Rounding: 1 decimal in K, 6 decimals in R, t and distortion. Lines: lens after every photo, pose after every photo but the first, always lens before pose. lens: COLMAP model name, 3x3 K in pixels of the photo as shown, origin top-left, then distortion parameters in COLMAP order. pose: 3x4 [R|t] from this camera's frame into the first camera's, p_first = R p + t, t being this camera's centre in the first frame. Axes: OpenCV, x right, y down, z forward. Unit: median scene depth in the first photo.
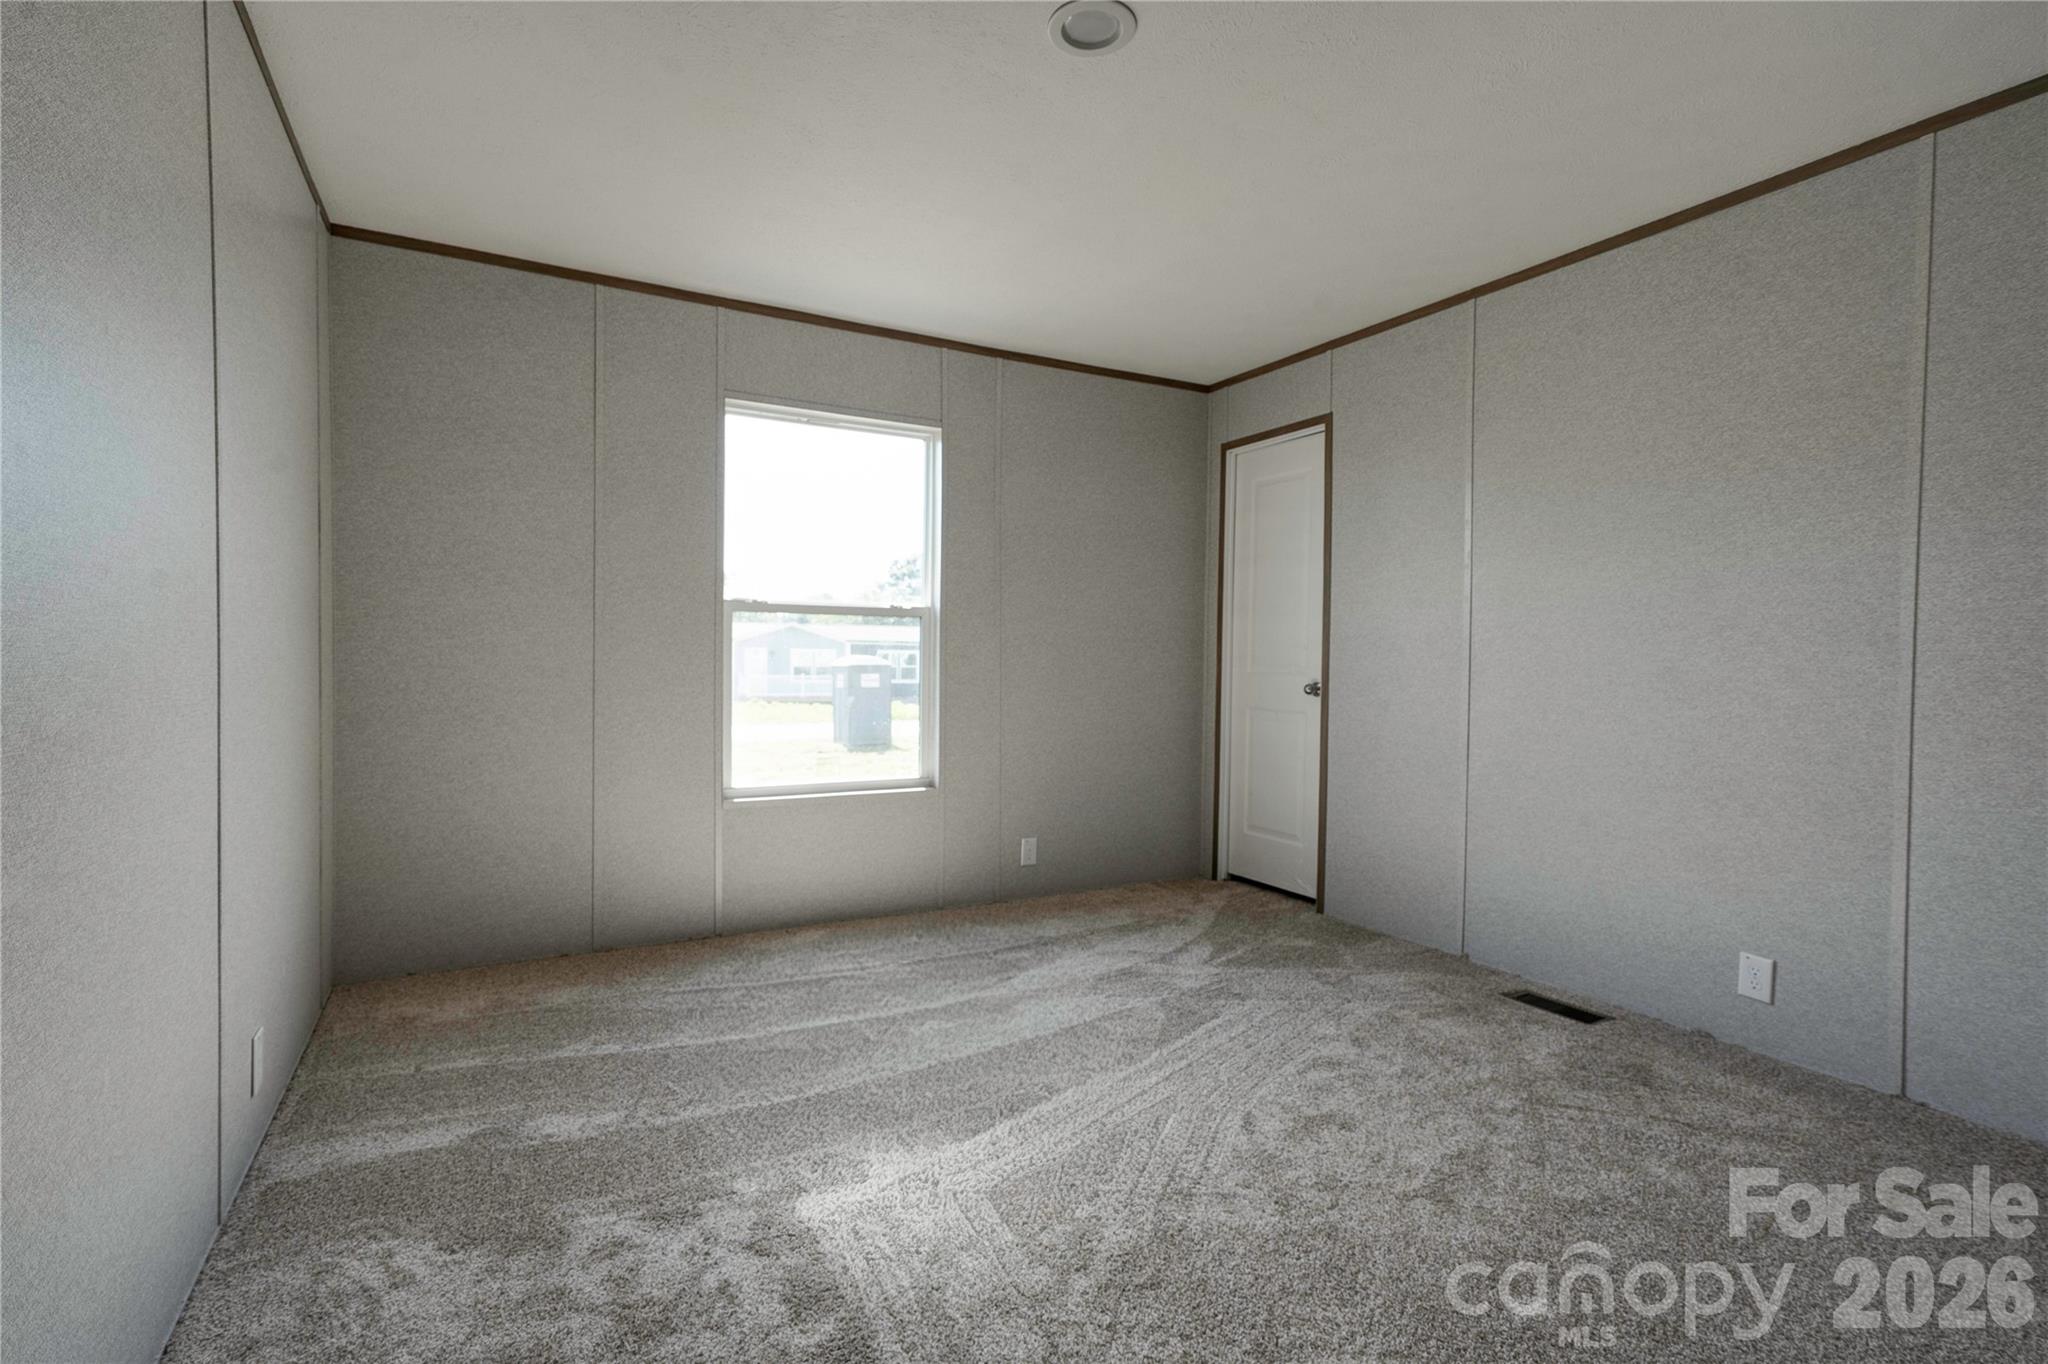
lens RADIAL K [[942.2, 0, 1006.1], [0, 942.2, 676.6], [0, 0, 1]] dist [-0.010764, 0.020032]
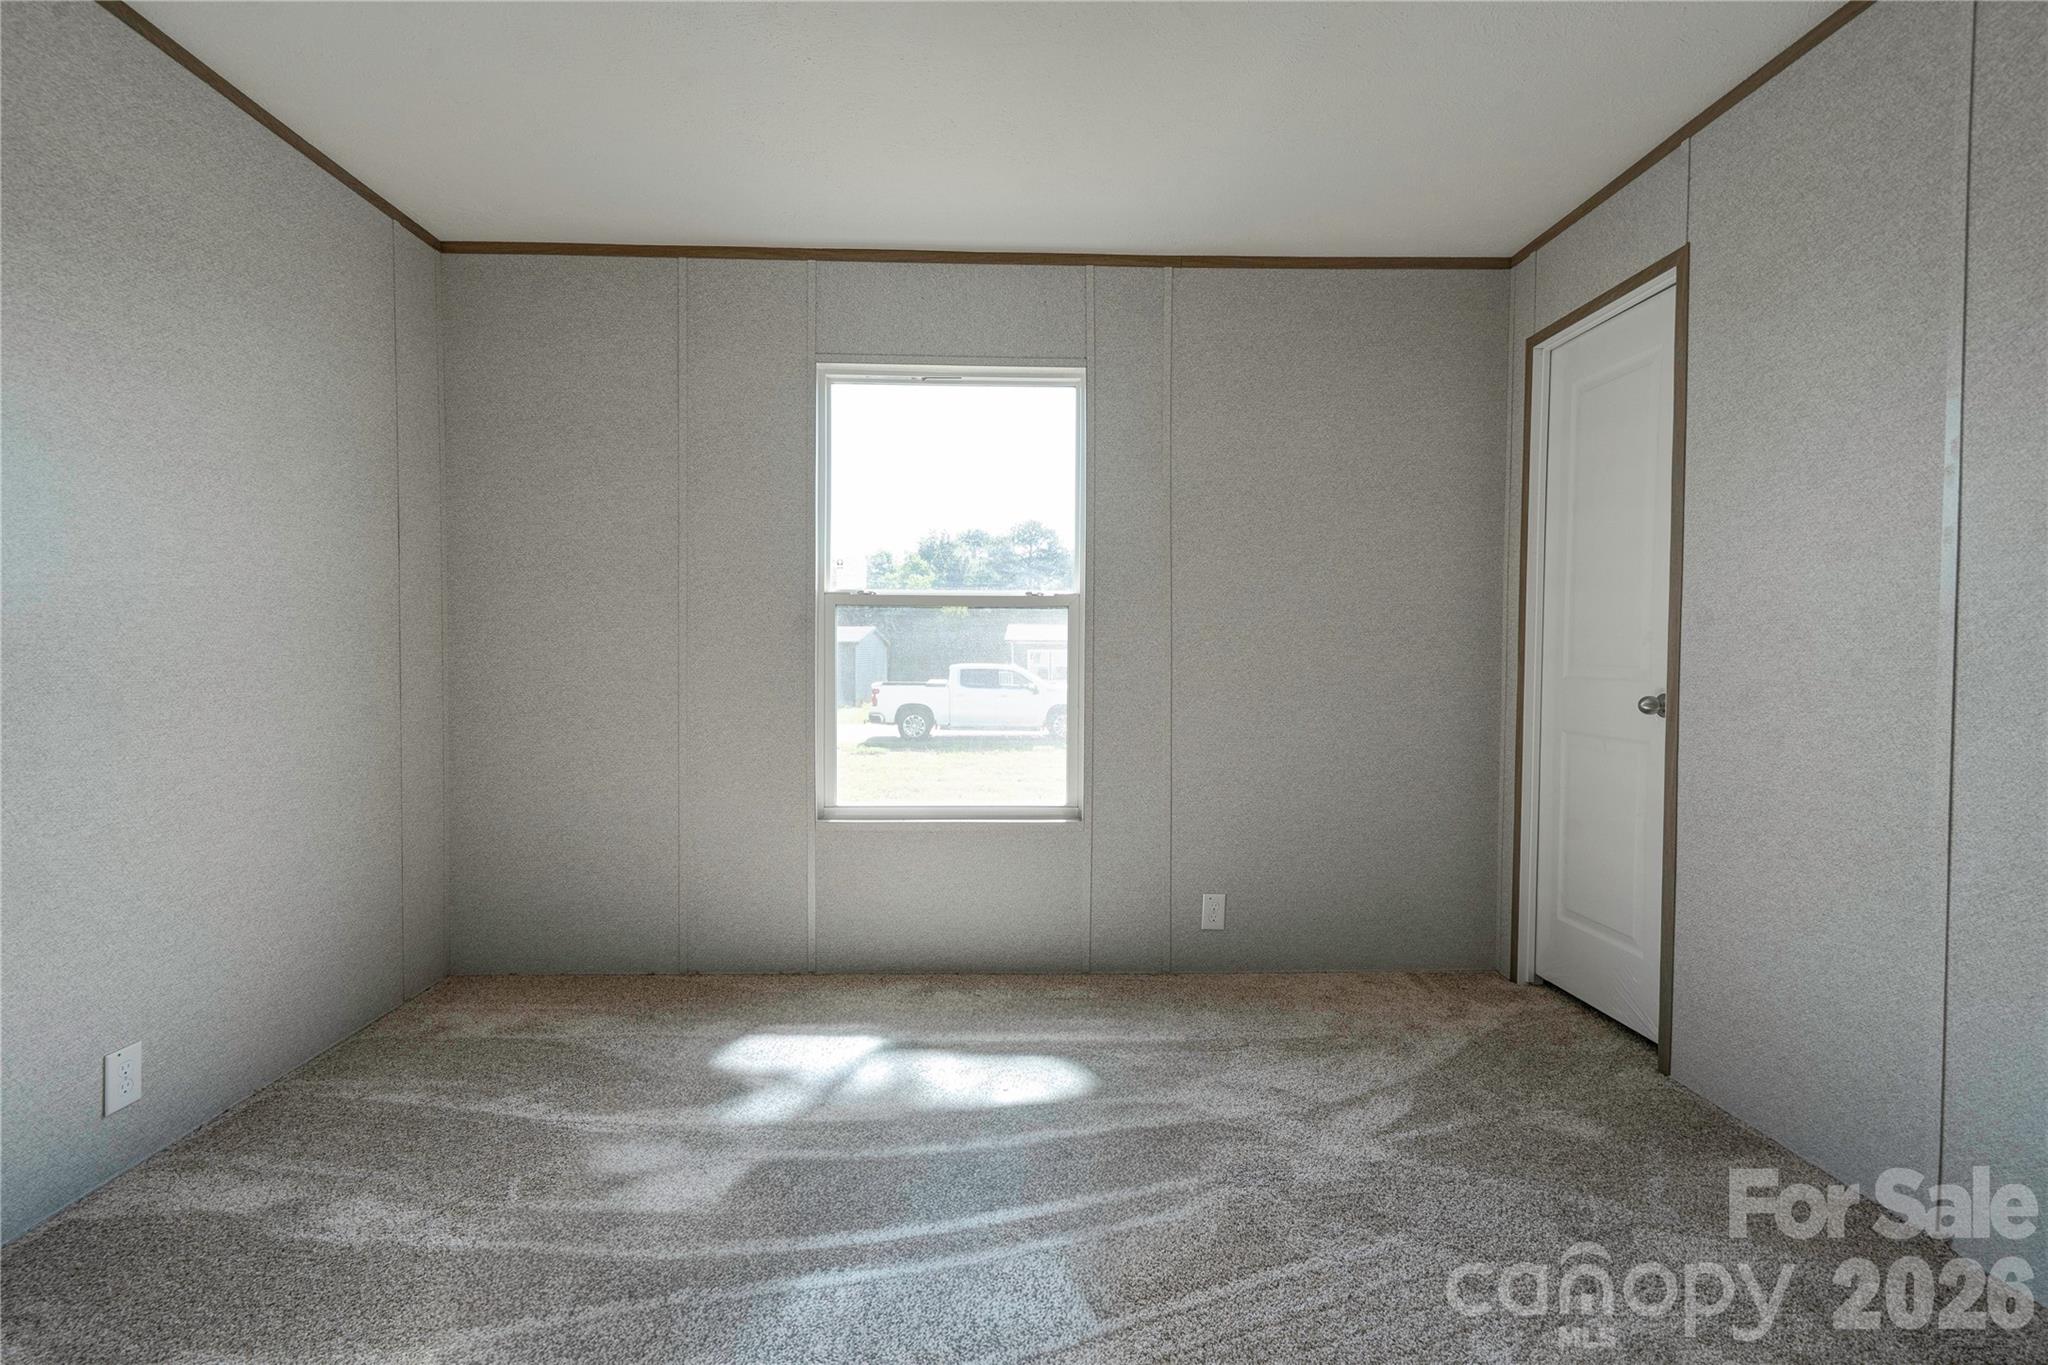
lens RADIAL K [[960.9, 0, 929.4], [0, 960.9, 678.6], [0, 0, 1]] dist [-0.001810, 0.010217]
pose [[0.895828, 0.003942, -0.444383, 0.193694], [-0.003631, 0.999992, 0.001552, -0.003252], [0.444386, 0.000223, 0.895835, 0.240895]]
